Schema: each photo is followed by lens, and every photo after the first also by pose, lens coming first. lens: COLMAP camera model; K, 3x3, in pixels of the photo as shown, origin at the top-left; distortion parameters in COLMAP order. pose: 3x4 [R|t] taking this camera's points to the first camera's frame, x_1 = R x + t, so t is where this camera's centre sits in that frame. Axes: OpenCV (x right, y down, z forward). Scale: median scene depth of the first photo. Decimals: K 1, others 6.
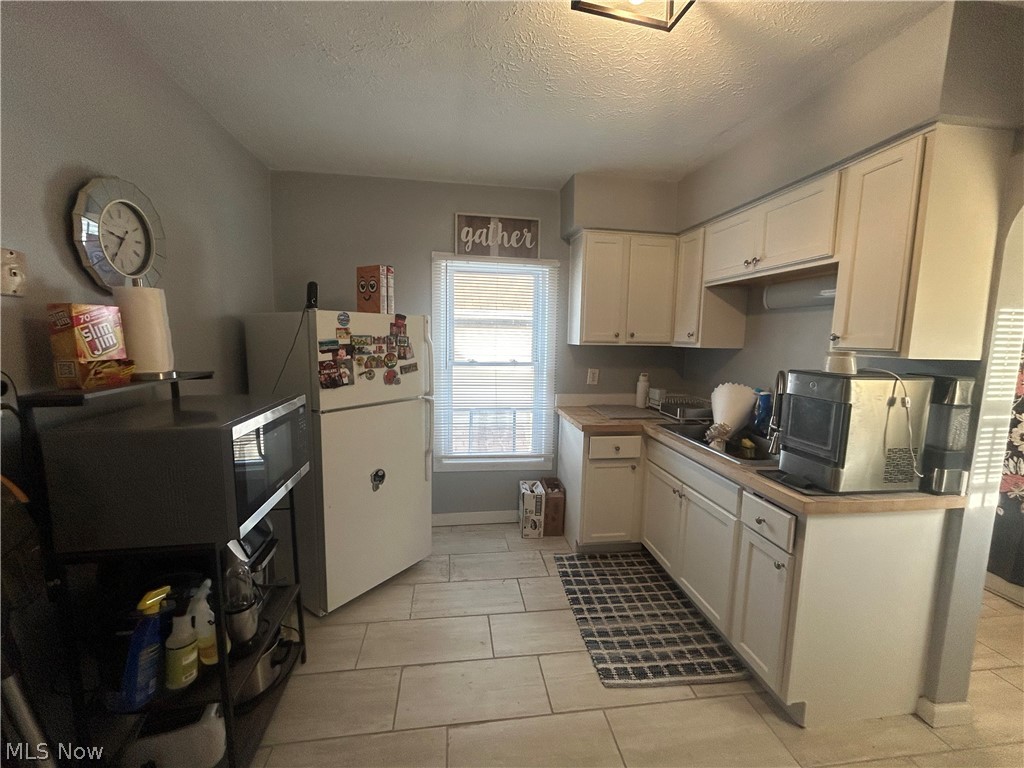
lens RADIAL K [[412.6, 0, 507.2], [0, 412.6, 382.0], [0, 0, 1]] dist [-0.000835, 0.000441]
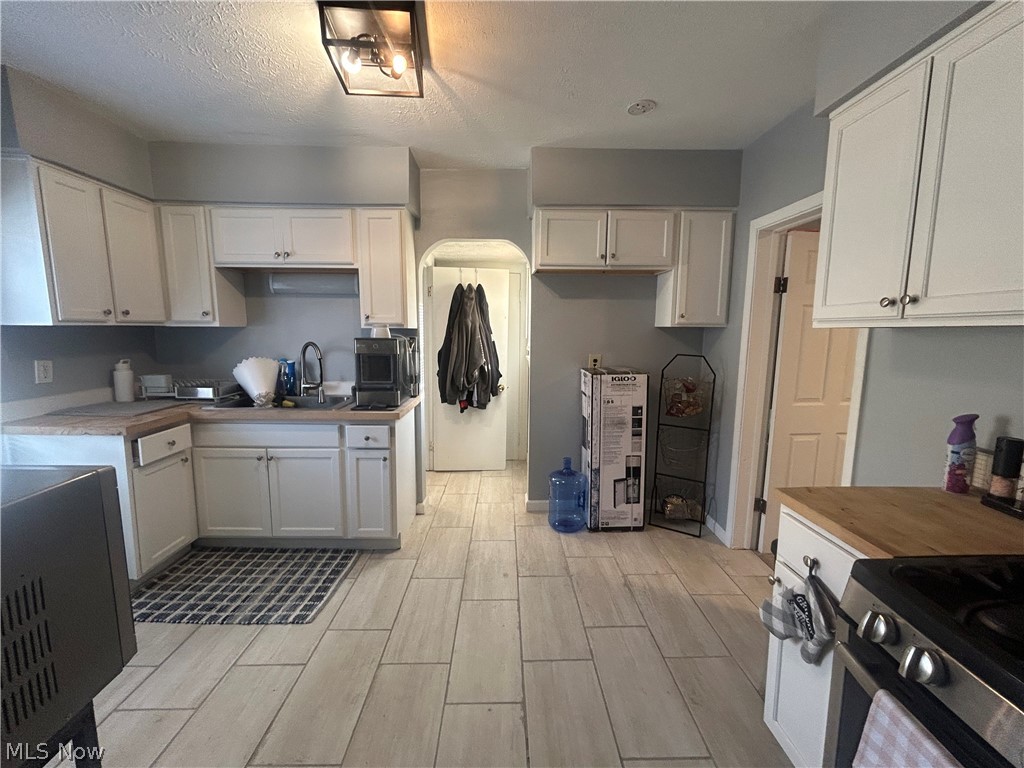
lens RADIAL K [[412.6, 0, 508.0], [0, 412.6, 382.7], [0, 0, 1]] dist [-0.000835, 0.000441]
pose [[0.125046, -0.146490, 0.981277, -0.536242], [0.104931, 0.985446, 0.133741, -0.008198], [-0.986587, 0.086242, 0.138598, 0.183826]]
